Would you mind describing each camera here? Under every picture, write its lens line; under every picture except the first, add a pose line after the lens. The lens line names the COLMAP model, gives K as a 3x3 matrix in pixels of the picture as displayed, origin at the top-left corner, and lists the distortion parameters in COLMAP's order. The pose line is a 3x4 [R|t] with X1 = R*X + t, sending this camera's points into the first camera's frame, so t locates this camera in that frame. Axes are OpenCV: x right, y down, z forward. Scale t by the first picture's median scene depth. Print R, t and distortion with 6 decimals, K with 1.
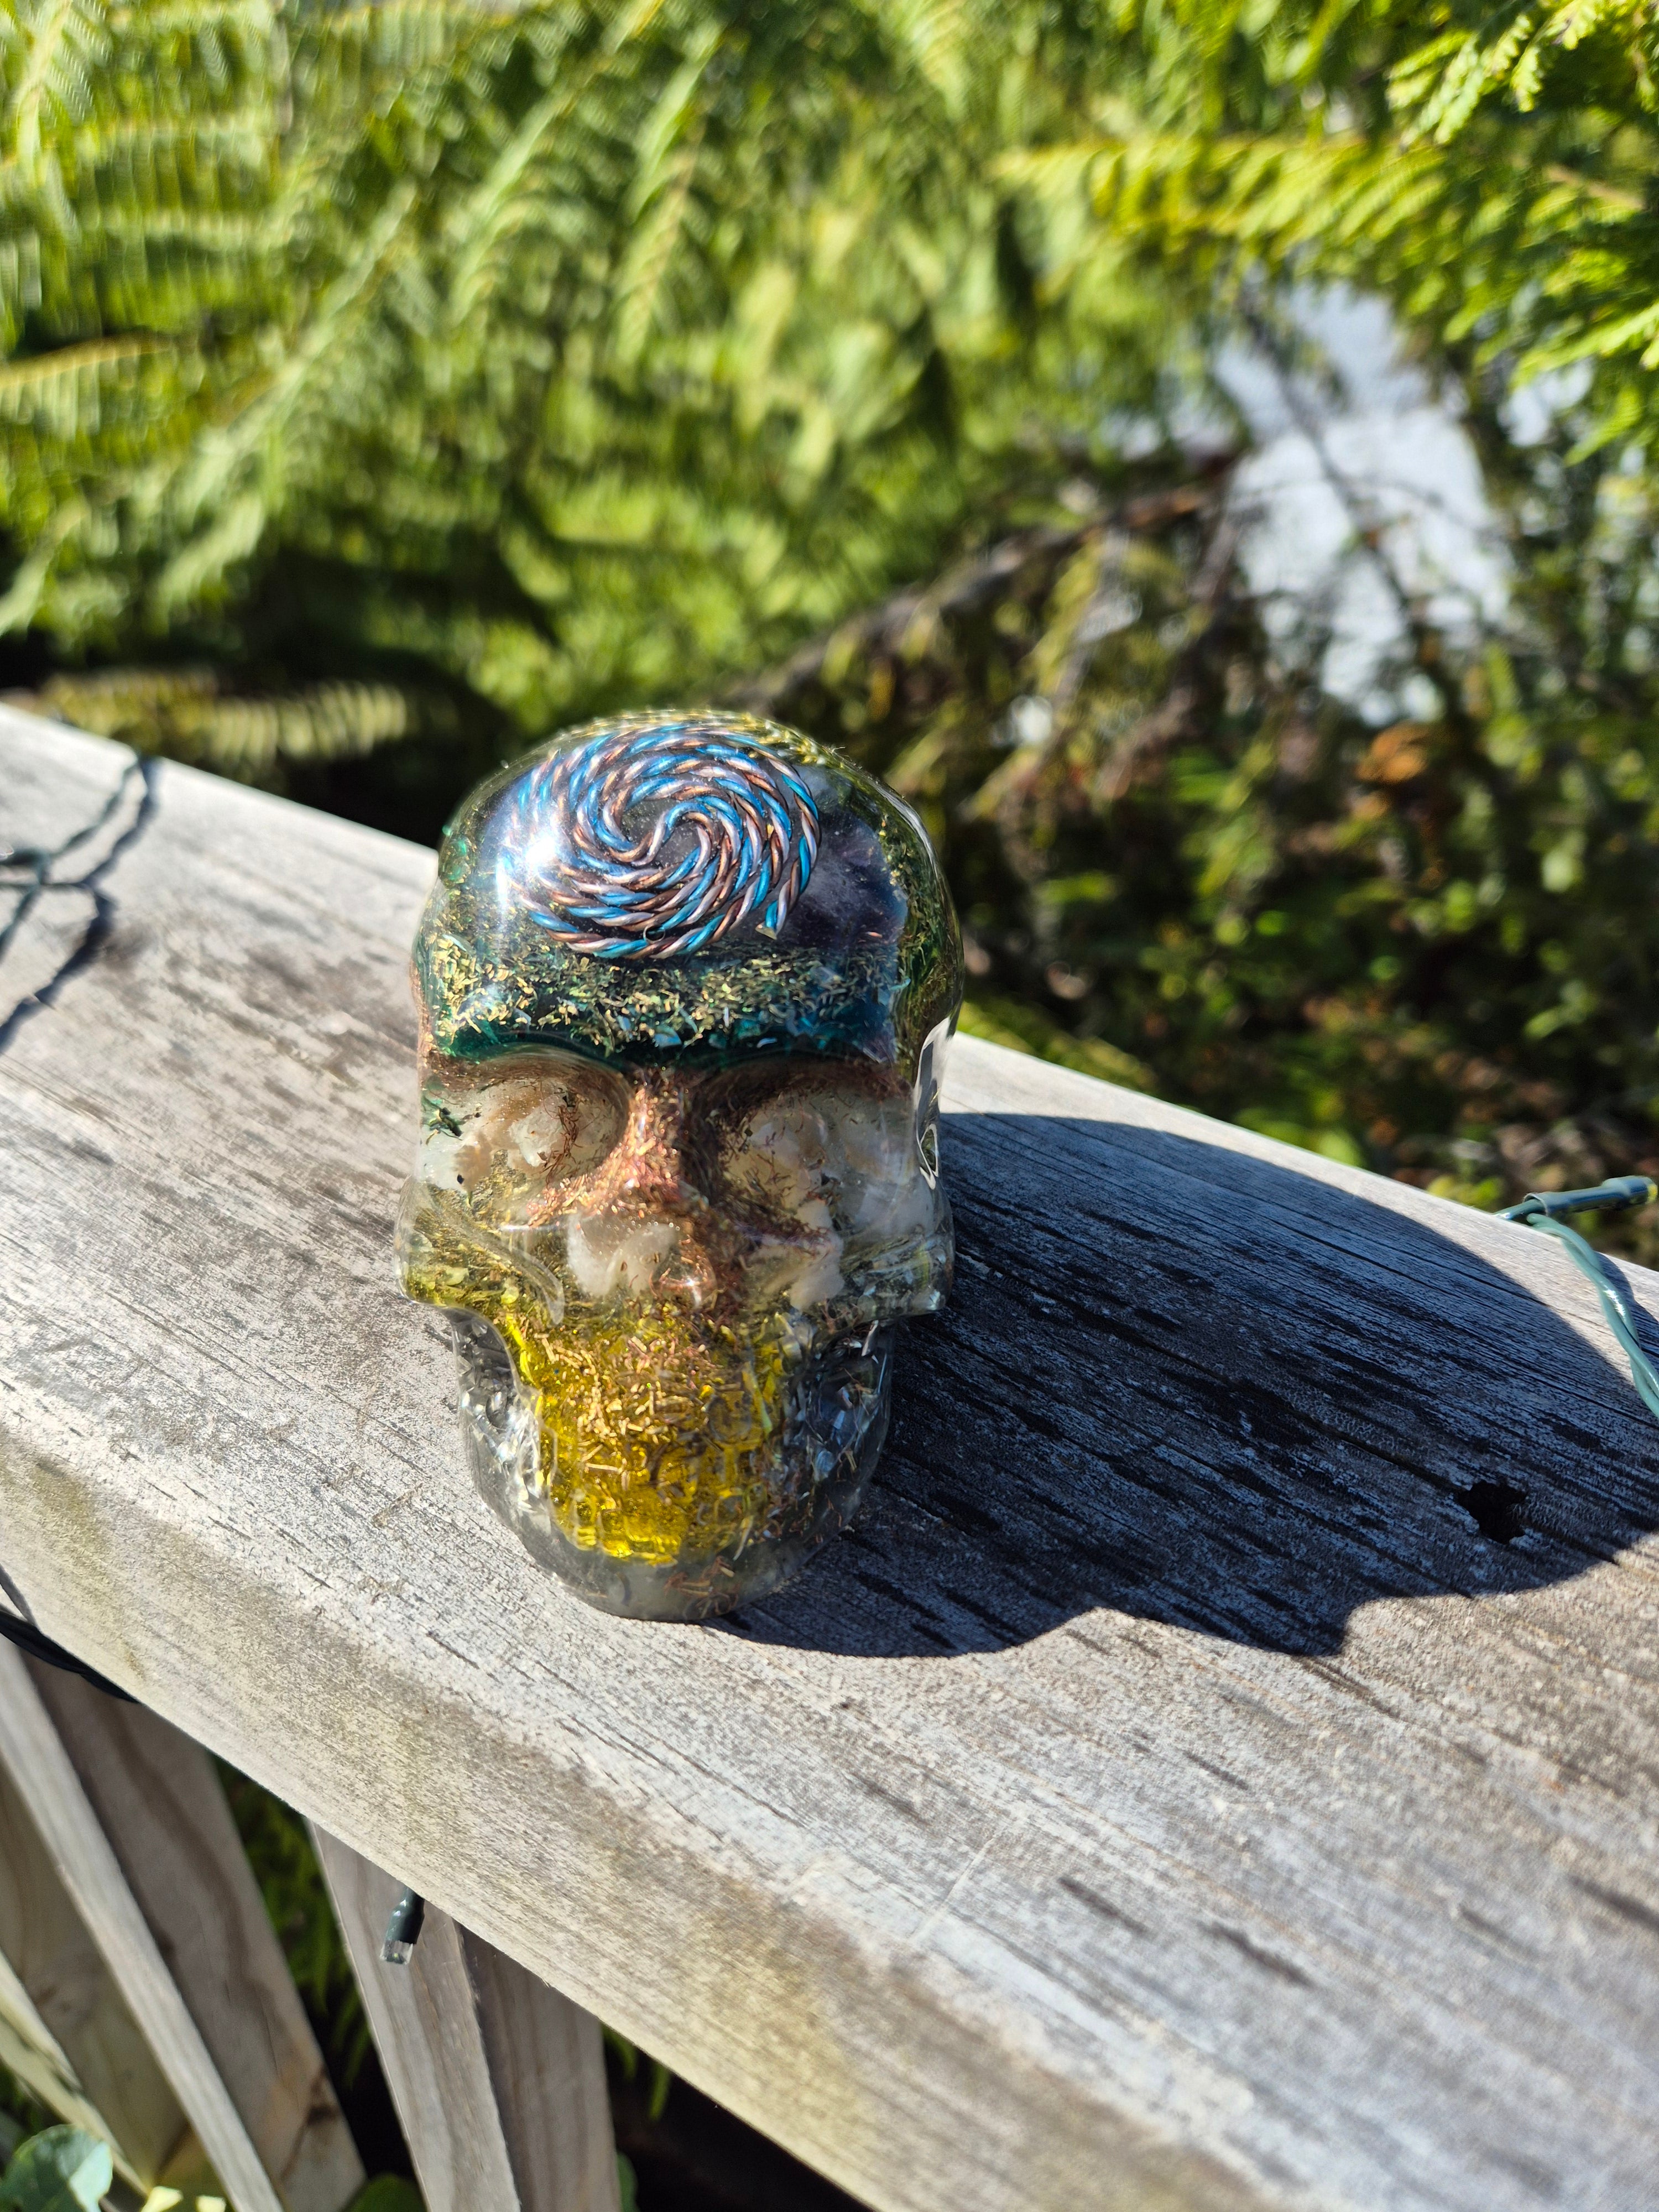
lens RADIAL K [[1600.7, 0, 829.5], [0, 1600.7, 1106.0], [0, 0, 1]] dist [-0.002199, -0.013738]
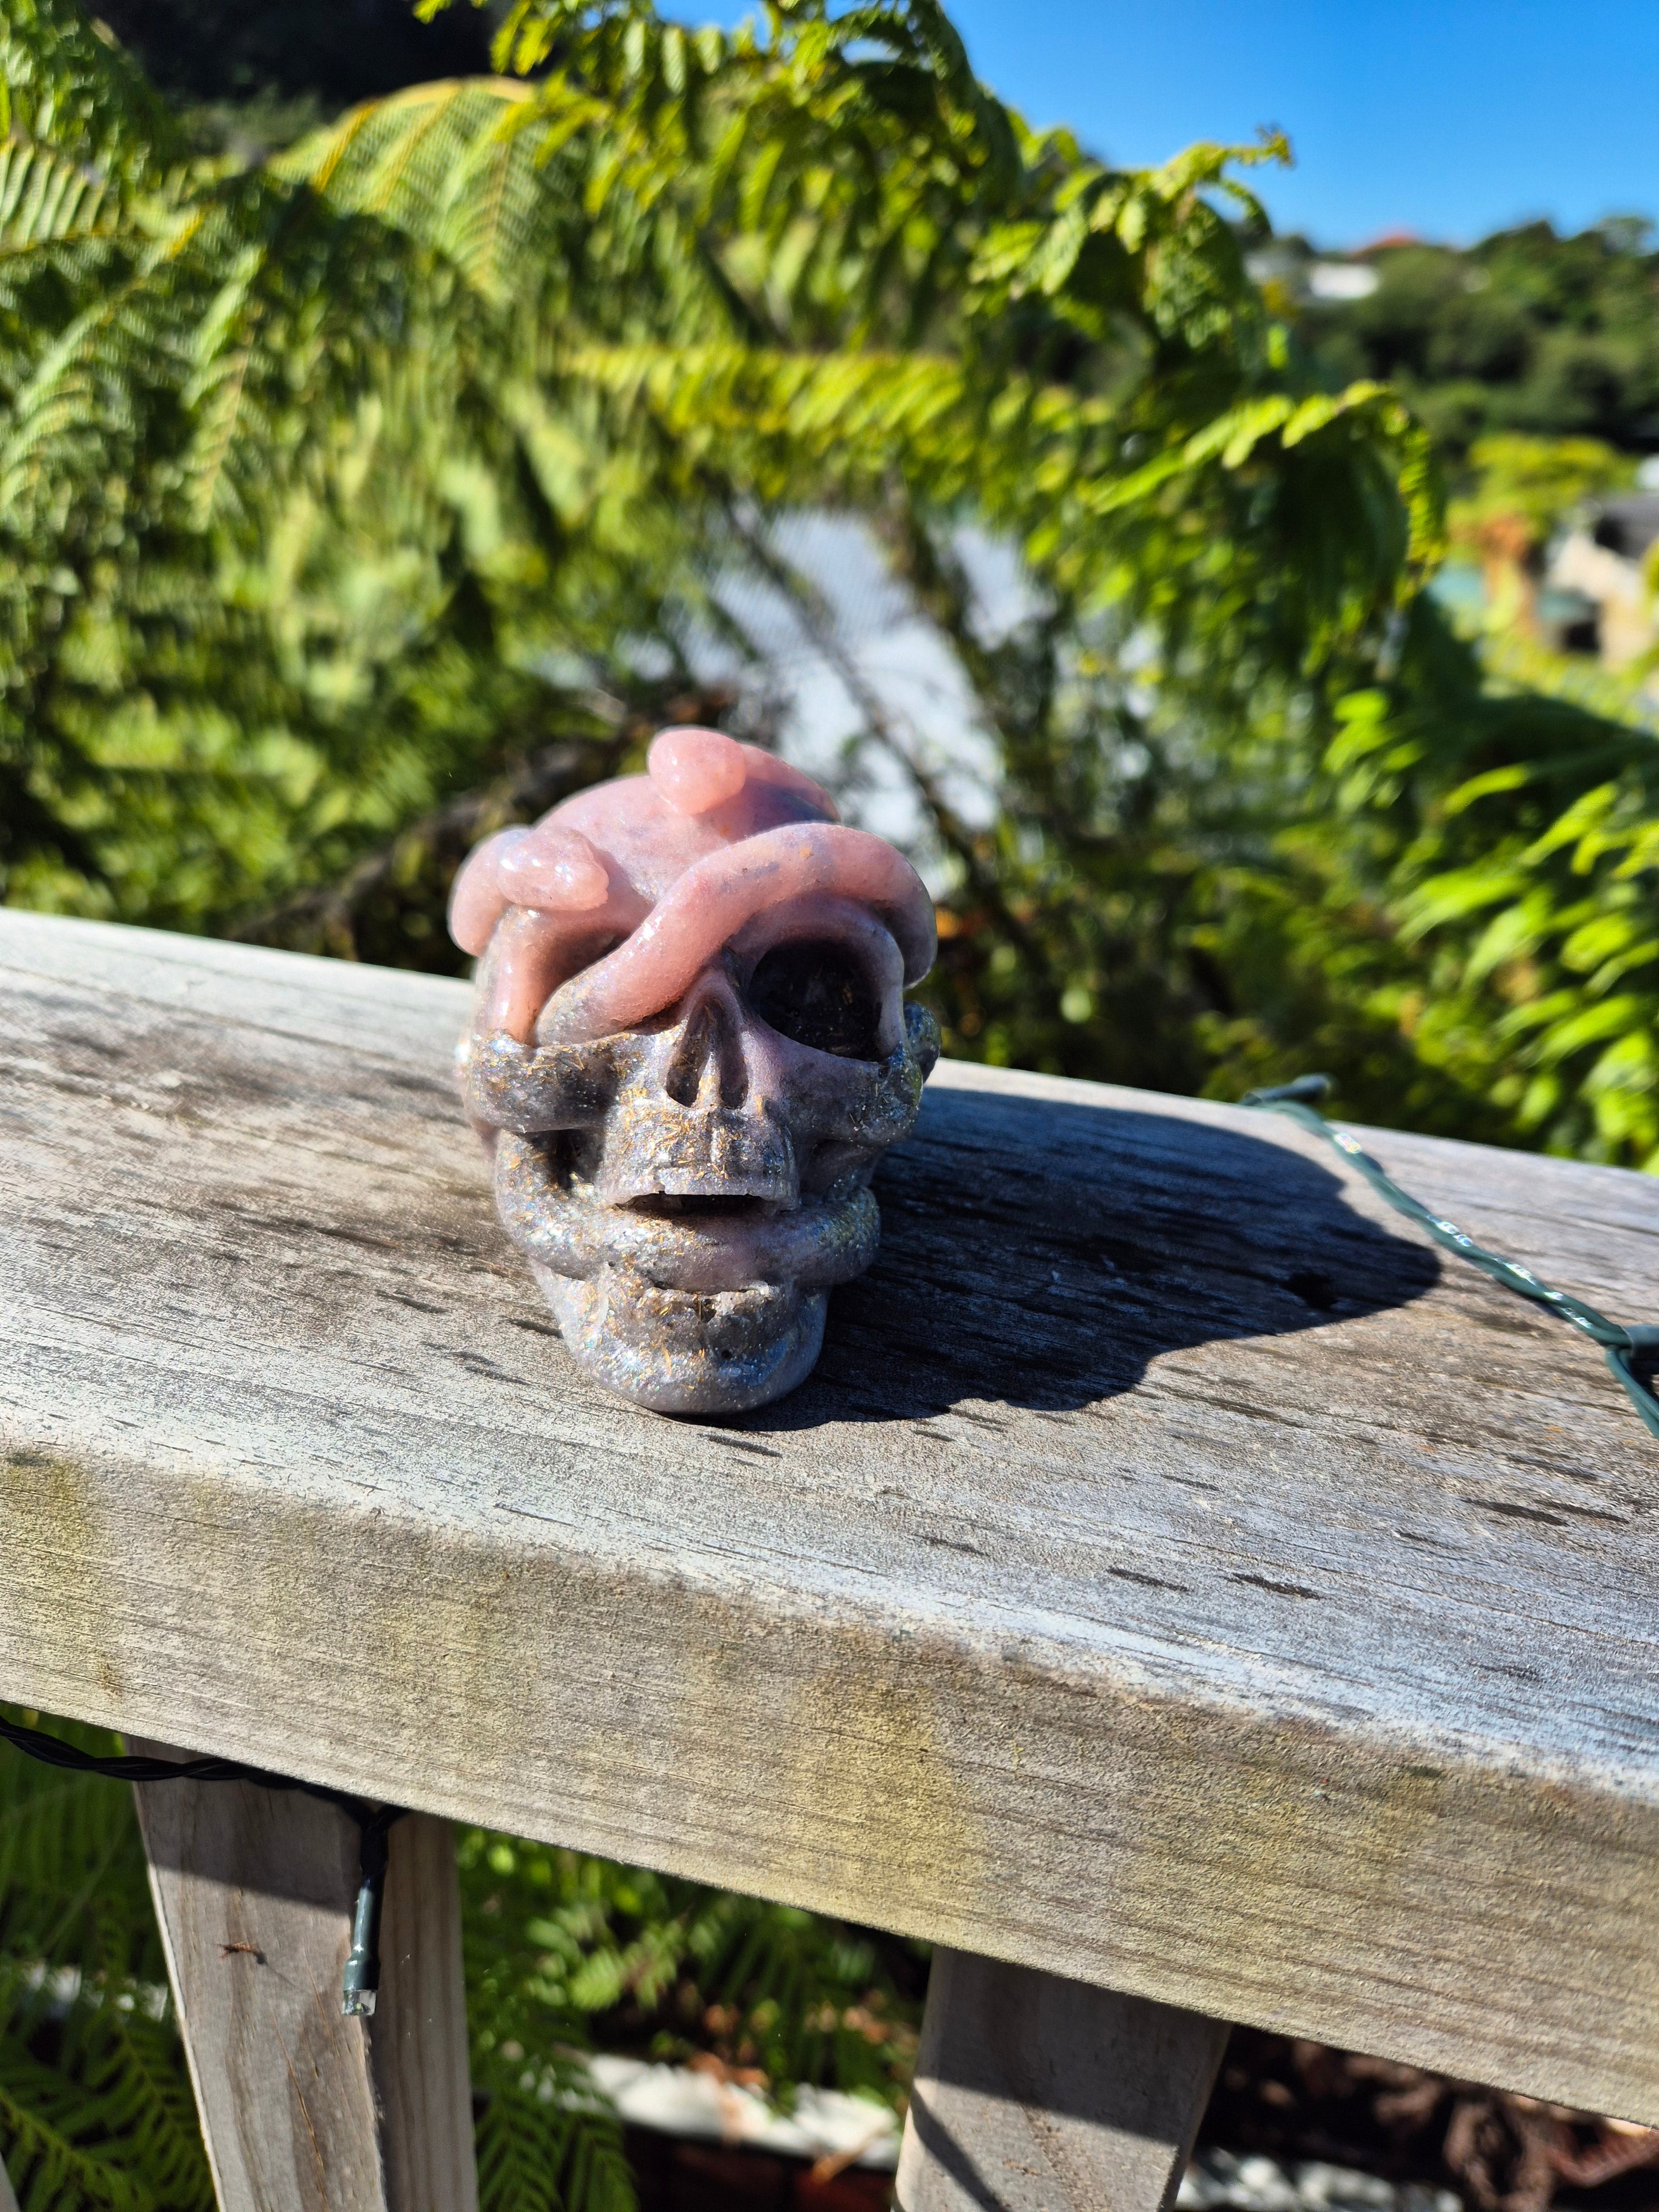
lens RADIAL K [[1613.2, 0, 829.5], [0, 1613.2, 1106.0], [0, 0, 1]] dist [0.002492, -0.022149]
pose [[0.947894, -0.107085, 0.300049, -0.302657], [0.151194, 0.980206, -0.127815, 0.218428], [-0.280423, 0.166521, 0.945322, -0.103651]]
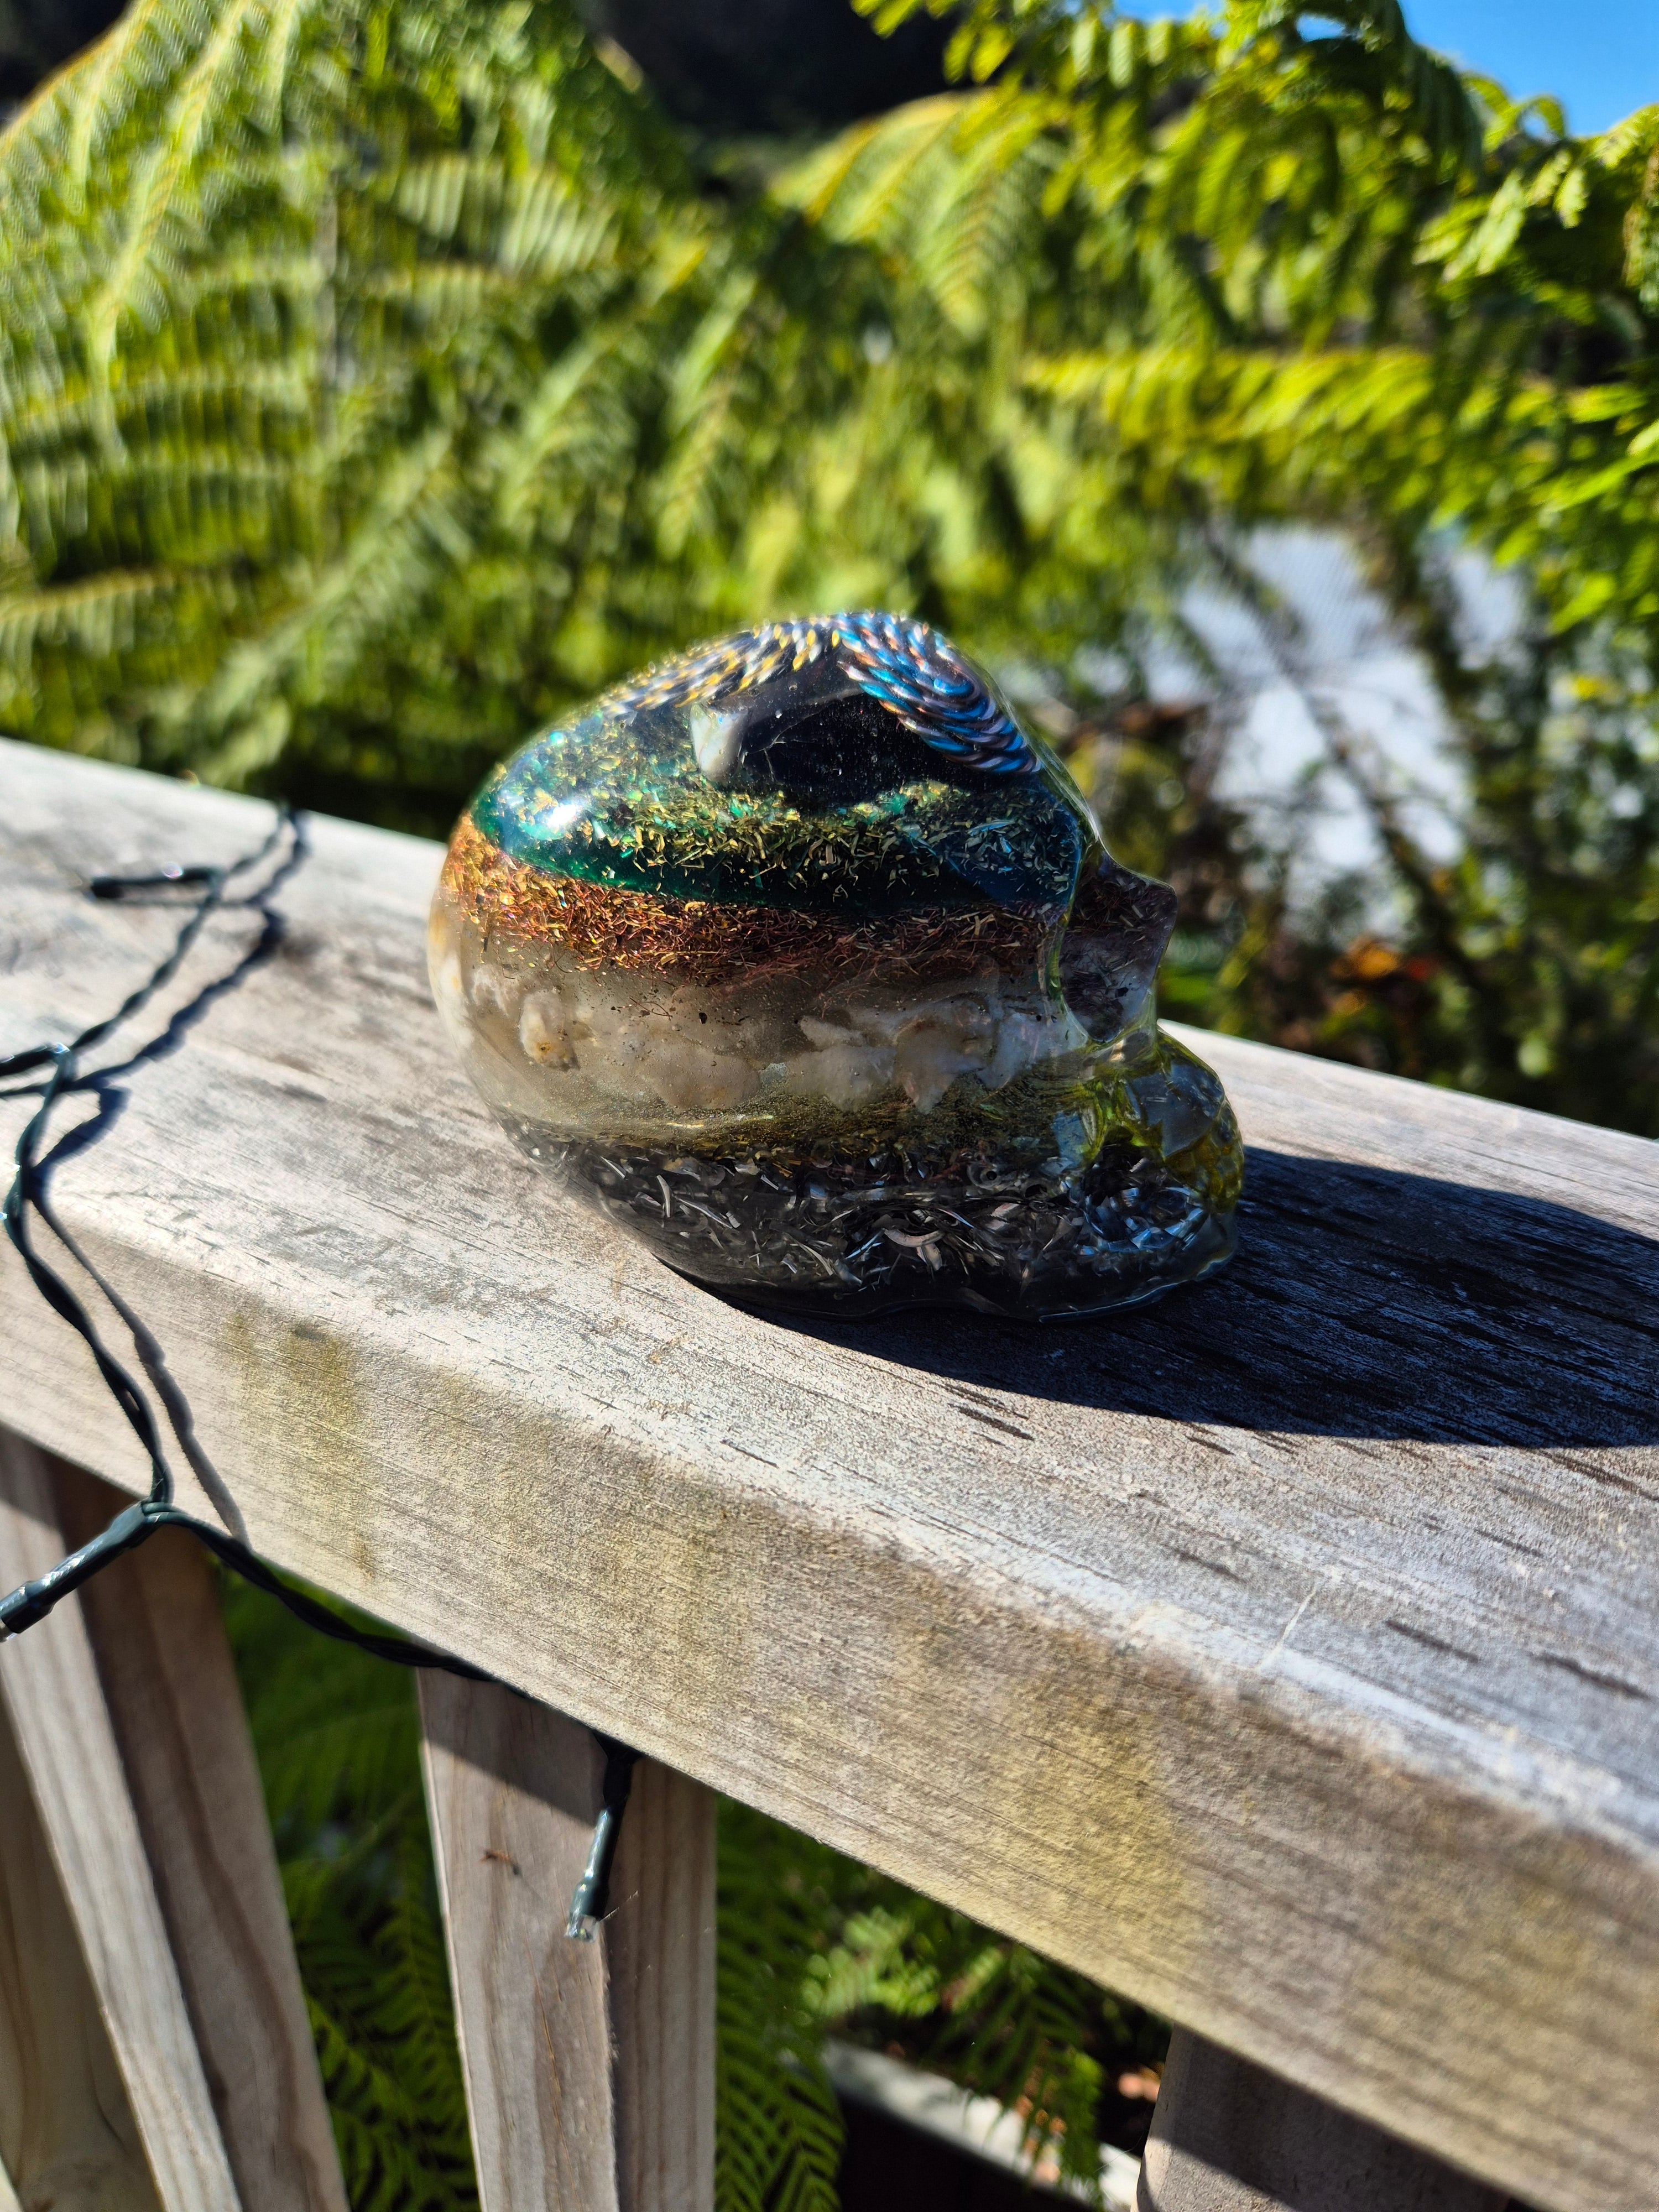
lens RADIAL K [[1610.0, 0, 839.1], [0, 1610.0, 1129.0], [0, 0, 1]] dist [-0.002727, -0.012071]
pose [[0.999092, -0.006457, 0.042123, -0.198800], [0.012915, 0.987847, -0.154894, 0.266230], [-0.040611, 0.155298, 0.987033, -0.037266]]
